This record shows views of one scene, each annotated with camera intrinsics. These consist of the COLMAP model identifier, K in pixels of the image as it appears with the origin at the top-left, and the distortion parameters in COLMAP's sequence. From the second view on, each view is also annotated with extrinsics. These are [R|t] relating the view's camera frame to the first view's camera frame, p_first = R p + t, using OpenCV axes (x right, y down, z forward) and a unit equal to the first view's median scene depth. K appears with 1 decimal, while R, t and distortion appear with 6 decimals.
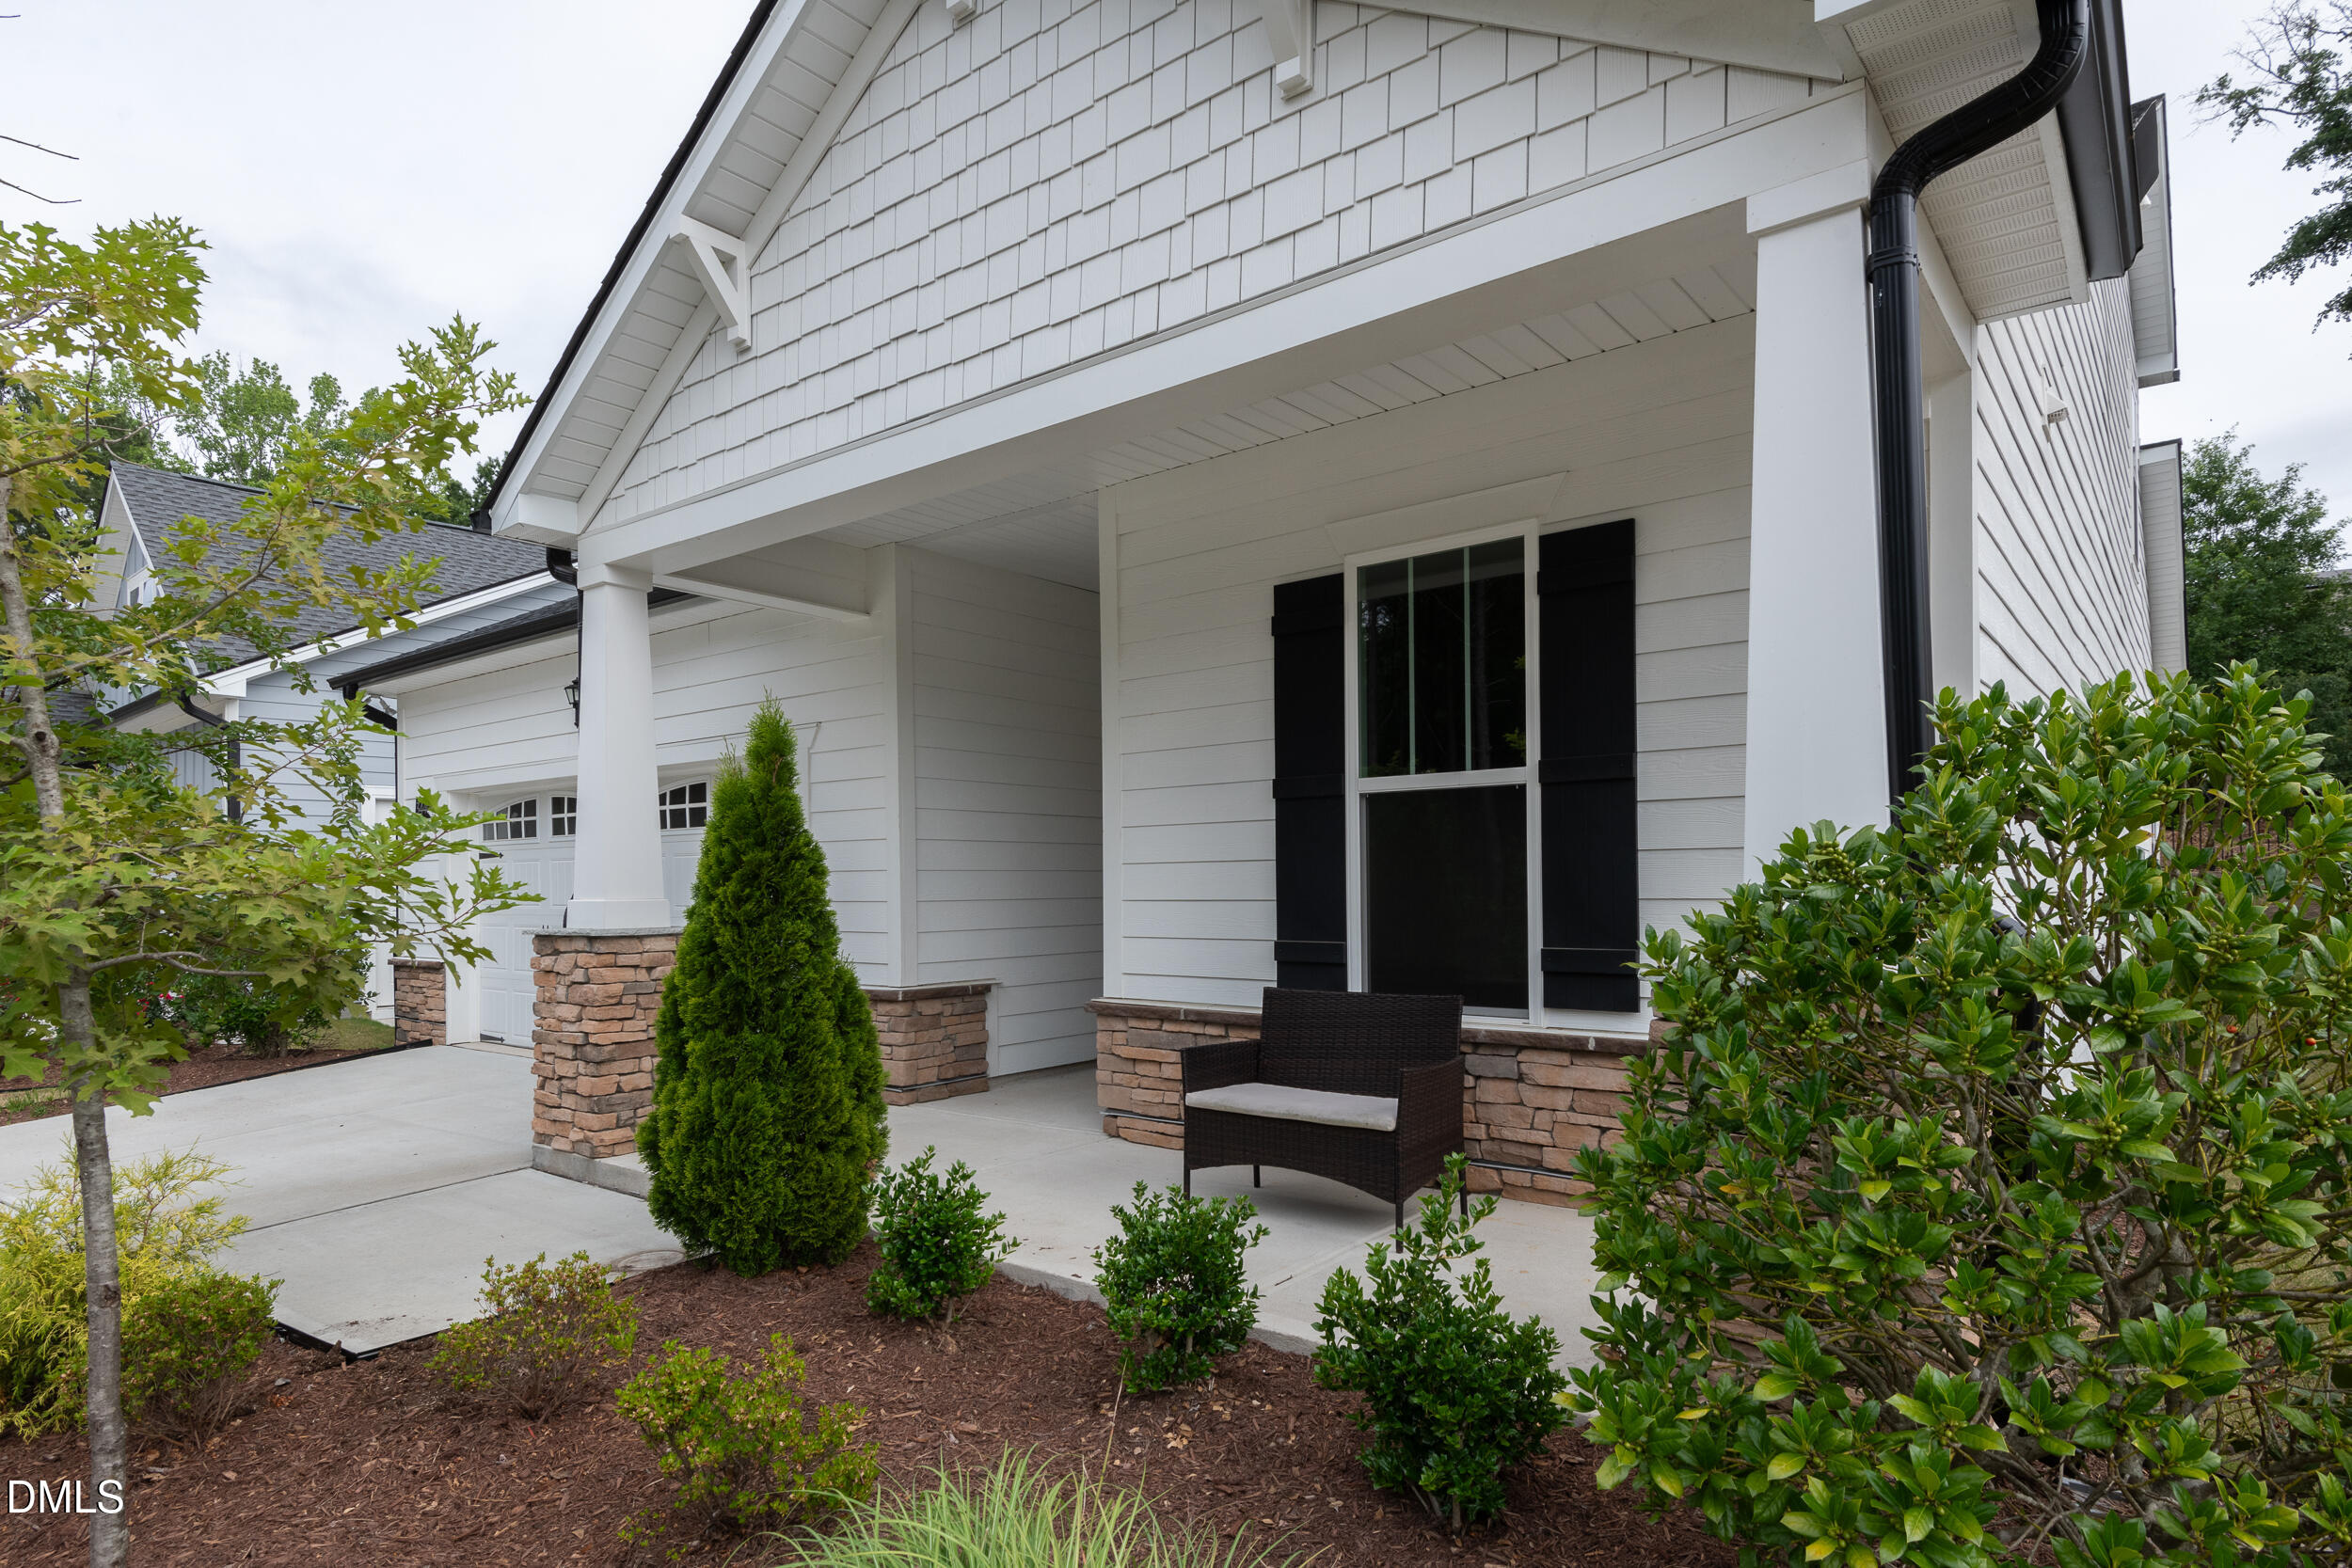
lens RADIAL K [[1250.7, 0, 1170.4], [0, 1250.7, 883.4], [0, 0, 1]] dist [0.006070, 0.000320]
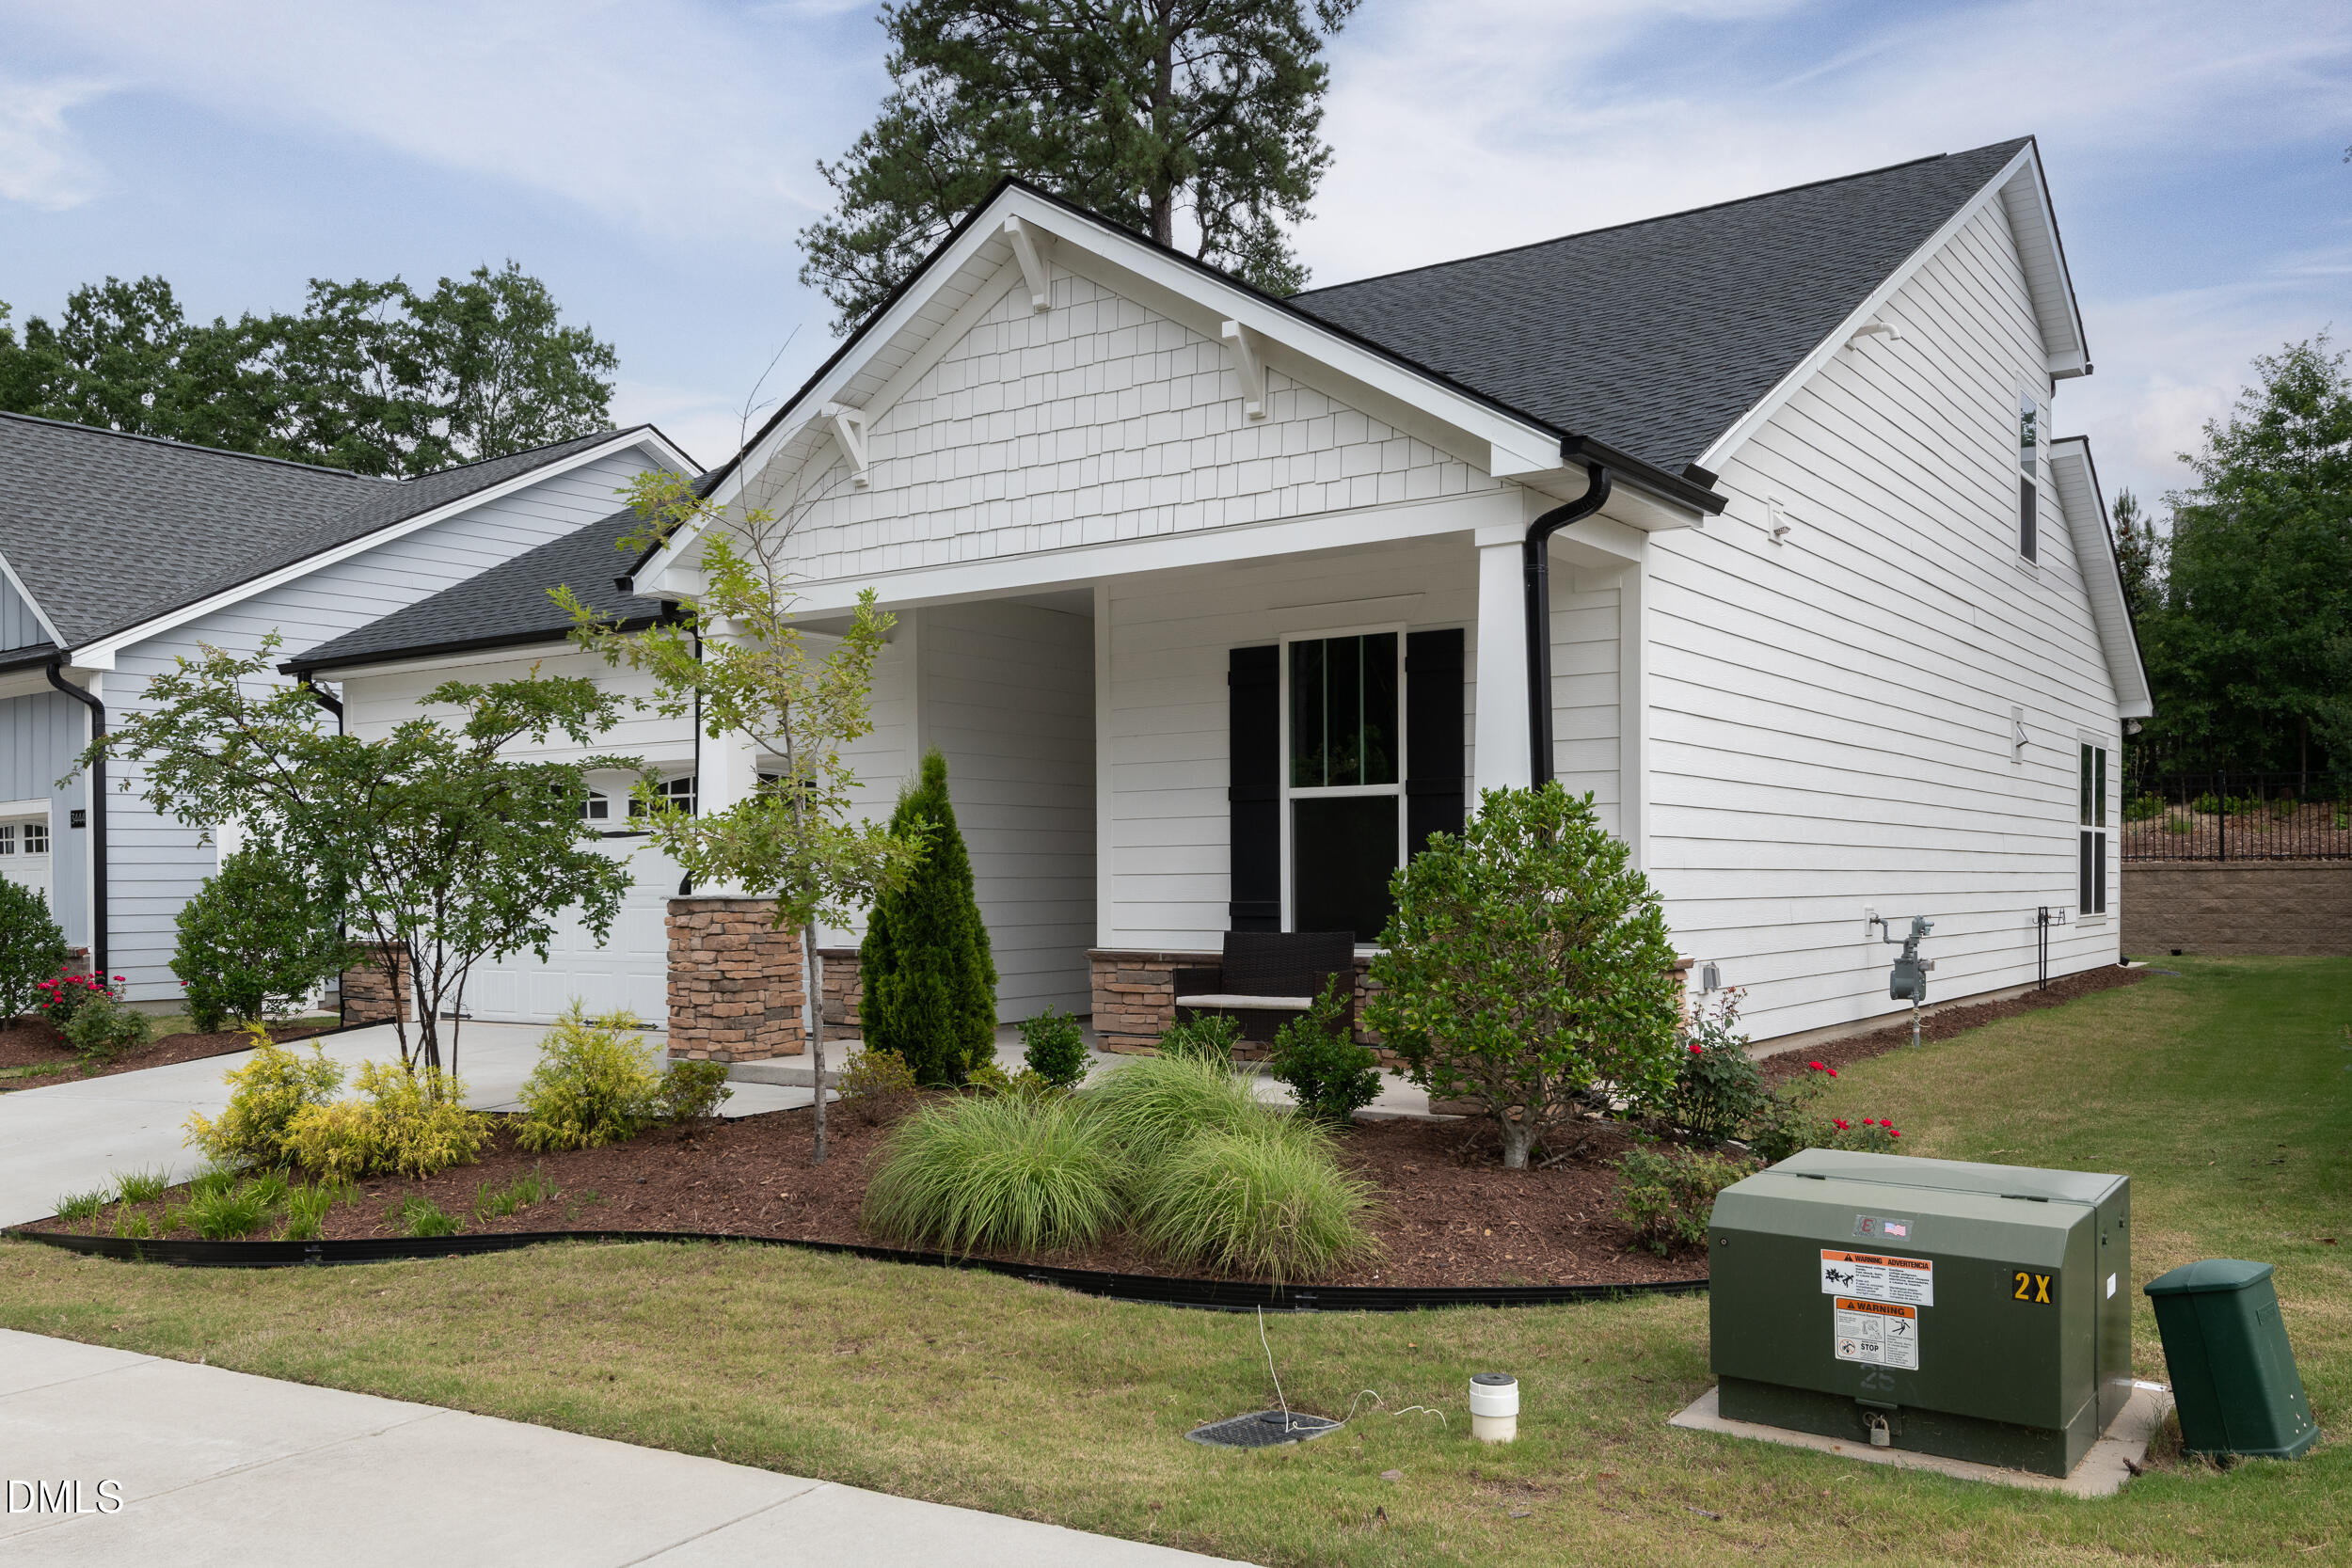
lens RADIAL K [[1878.7, 0, 1120.5], [0, 1878.7, 921.9], [0, 0, 1]] dist [0.002123, 0.007459]
pose [[0.997953, 0.000273, 0.063949, -0.177775], [-0.001608, 0.999782, 0.020818, 0.024777], [-0.063929, -0.020878, 0.997736, -1.126414]]
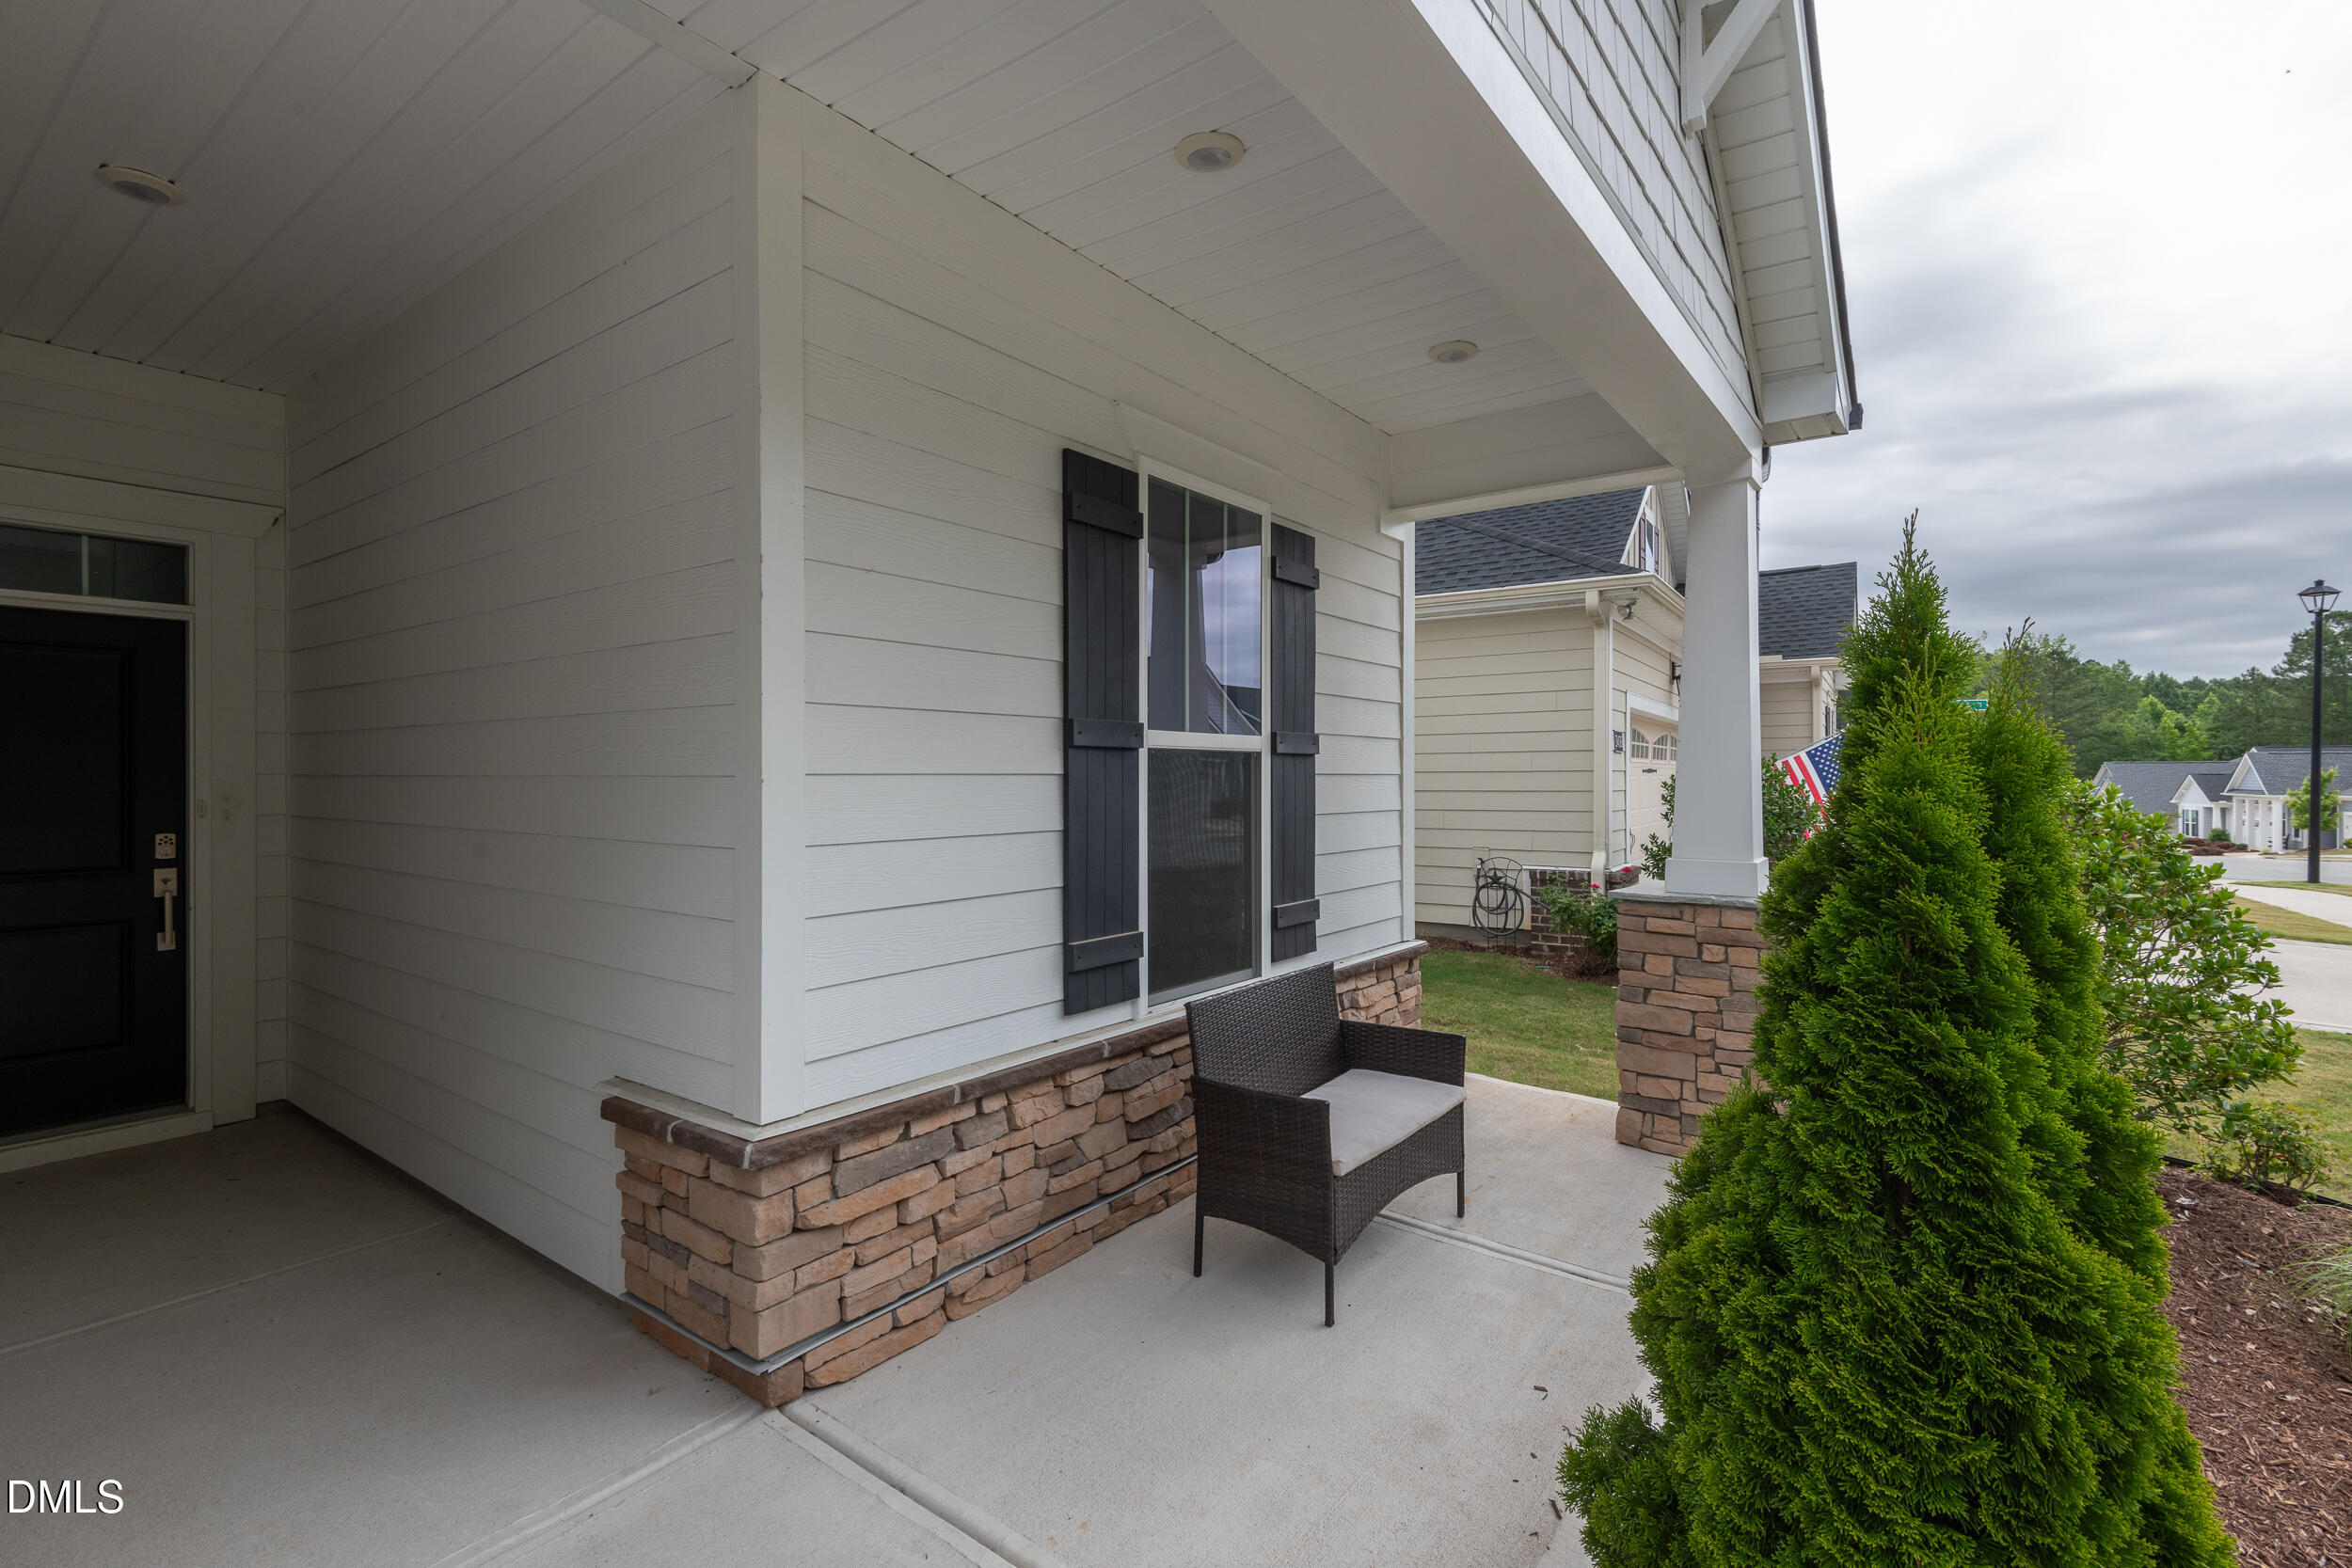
lens RADIAL K [[1075.4, 0, 1177.0], [0, 1075.4, 752.2], [0, 0, 1]] dist [-0.000659, -0.000562]
pose [[-0.003755, 0.032433, 0.999467, -0.539971], [-0.003115, 0.999469, -0.032445, -0.045632], [-0.999988, -0.003235, -0.003652, 0.956163]]
